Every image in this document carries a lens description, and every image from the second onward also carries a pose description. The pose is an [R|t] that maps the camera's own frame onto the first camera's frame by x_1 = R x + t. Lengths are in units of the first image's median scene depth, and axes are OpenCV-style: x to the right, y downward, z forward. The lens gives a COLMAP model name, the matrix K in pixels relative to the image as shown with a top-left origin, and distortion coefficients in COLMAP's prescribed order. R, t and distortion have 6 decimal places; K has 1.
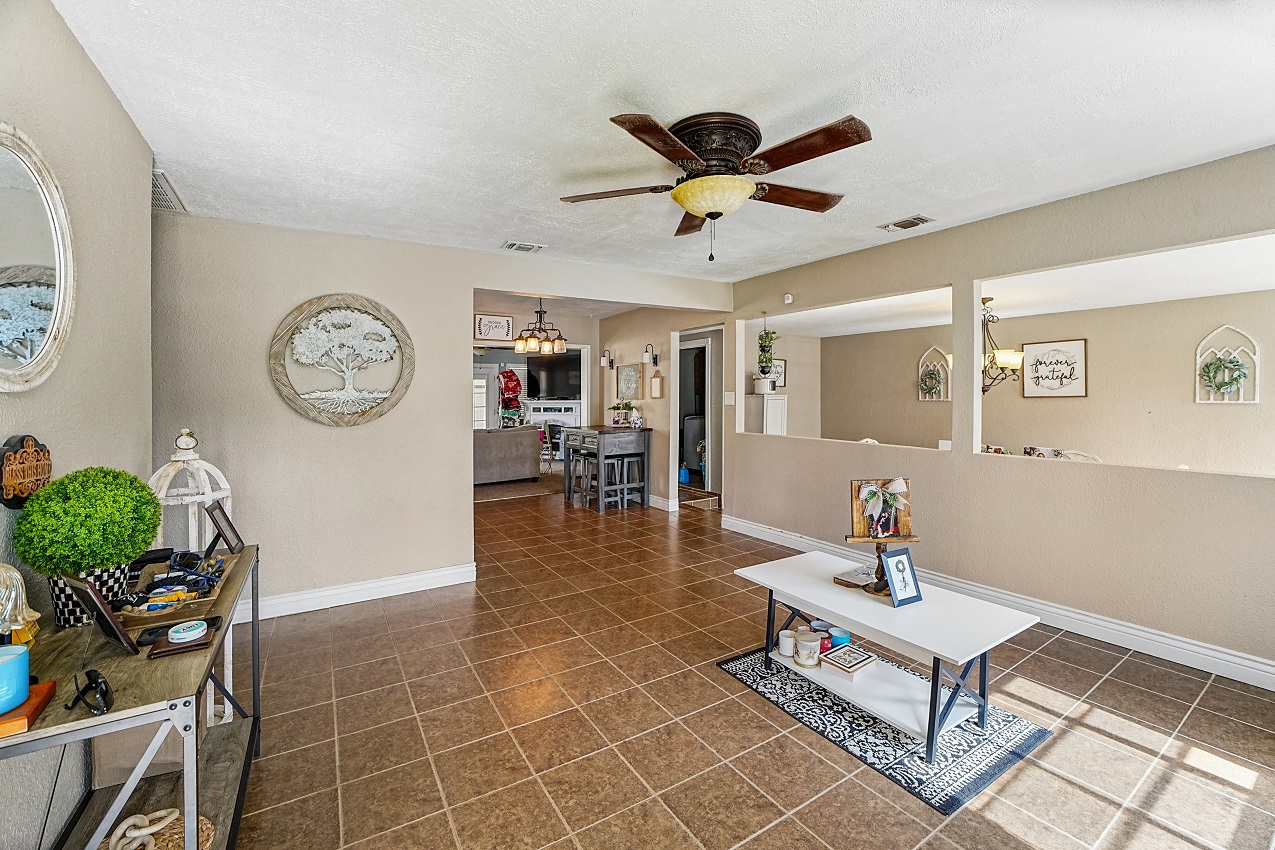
lens RADIAL K [[527.0, 0, 644.6], [0, 527.0, 400.6], [0, 0, 1]] dist [-0.048076, 0.010107]
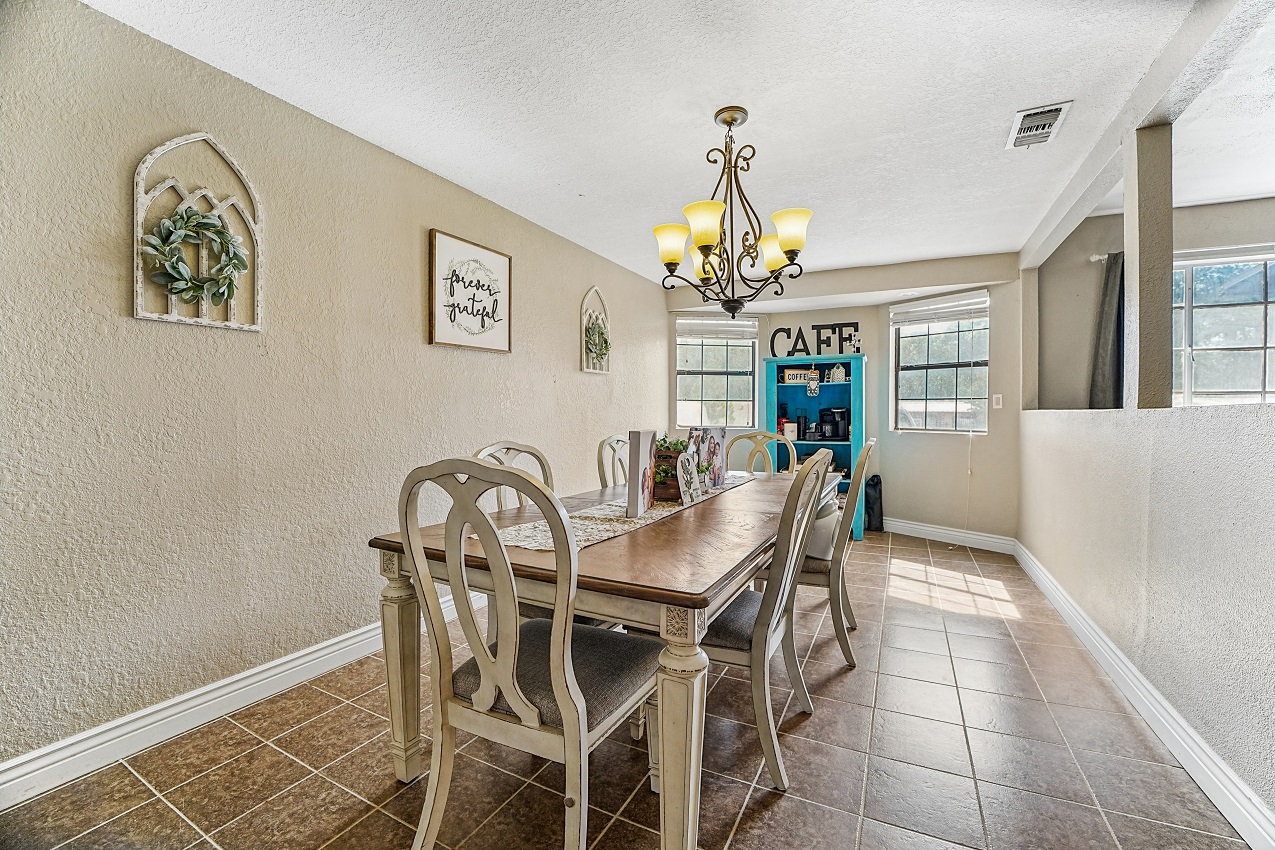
lens RADIAL K [[523.5, 0, 644.8], [0, 523.5, 411.4], [0, 0, 1]] dist [-0.056331, 0.009657]
pose [[-0.508525, 0.000687, 0.861047, 0.283879], [0.002823, 0.999996, 0.000869, 0.066361], [-0.861043, 0.002873, -0.508525, 1.287470]]
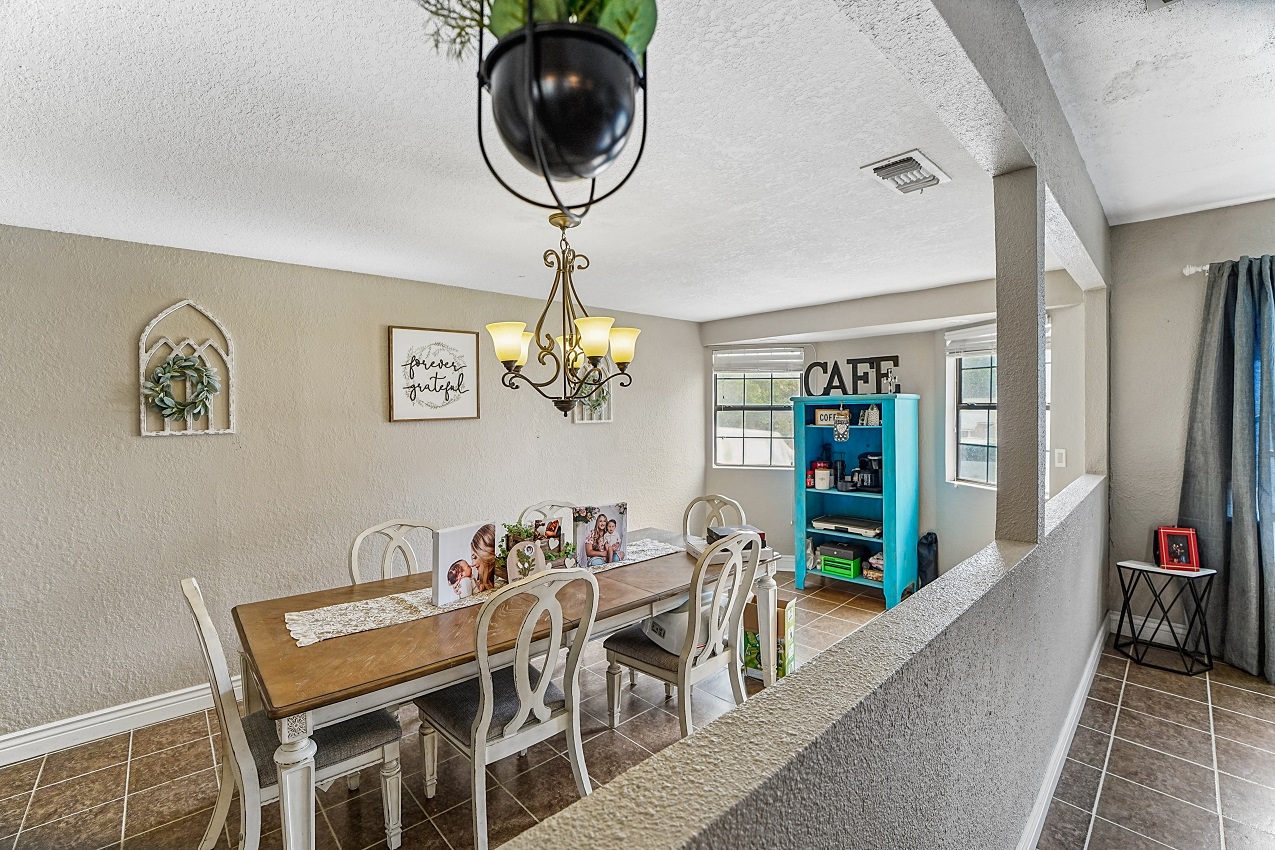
lens RADIAL K [[545.8, 0, 634.9], [0, 545.8, 400.8], [0, 0, 1]] dist [-0.060131, 0.009830]
pose [[-0.182026, 0.016311, 0.983158, 0.137182], [0.011120, 0.999833, -0.014529, -0.020421], [-0.983231, 0.008288, -0.182177, 1.016566]]
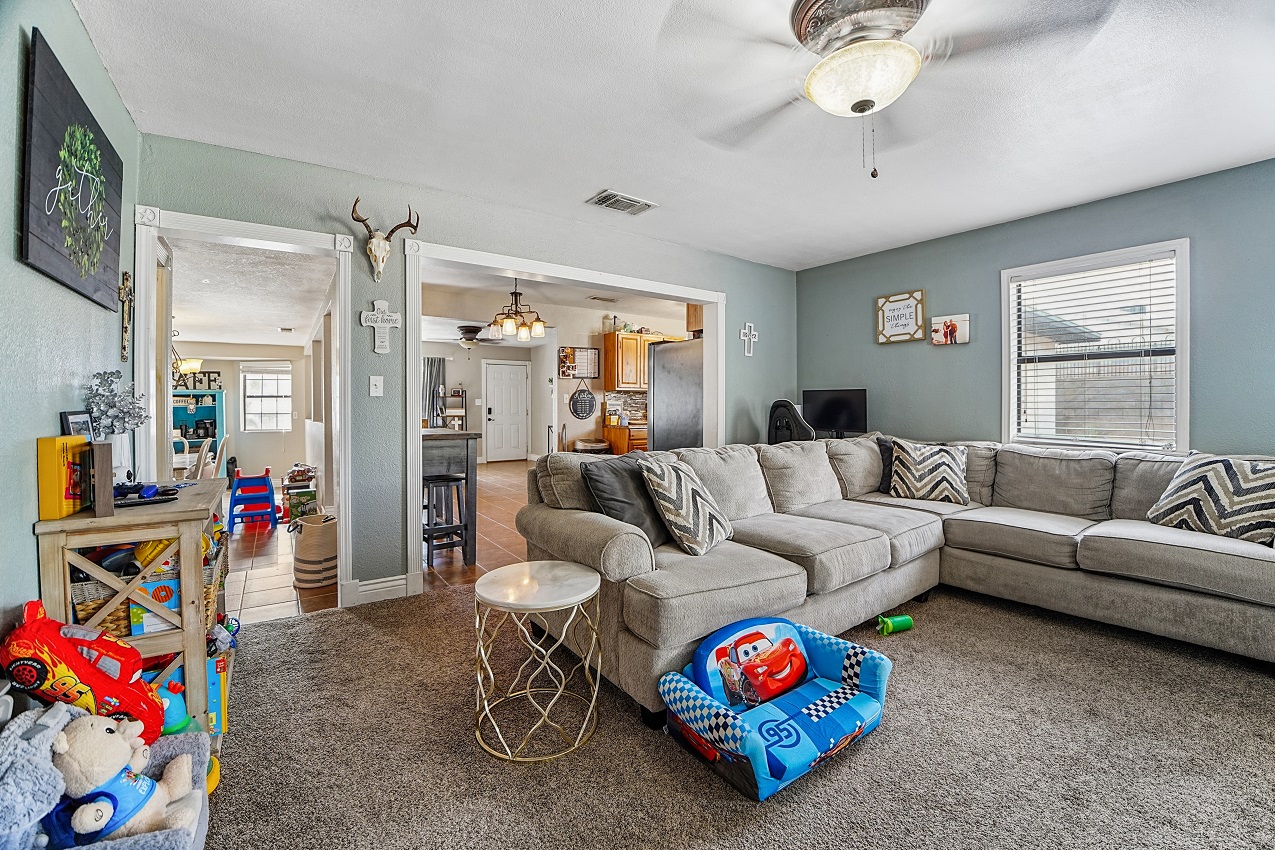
lens RADIAL K [[532.0, 0, 629.7], [0, 532.0, 407.2], [0, 0, 1]] dist [-0.089453, 0.027403]
pose [[-0.998886, 0.016434, -0.044240, -0.394749], [0.016032, 0.999827, 0.009426, 0.026033], [0.044387, 0.008706, -0.998976, 2.232807]]
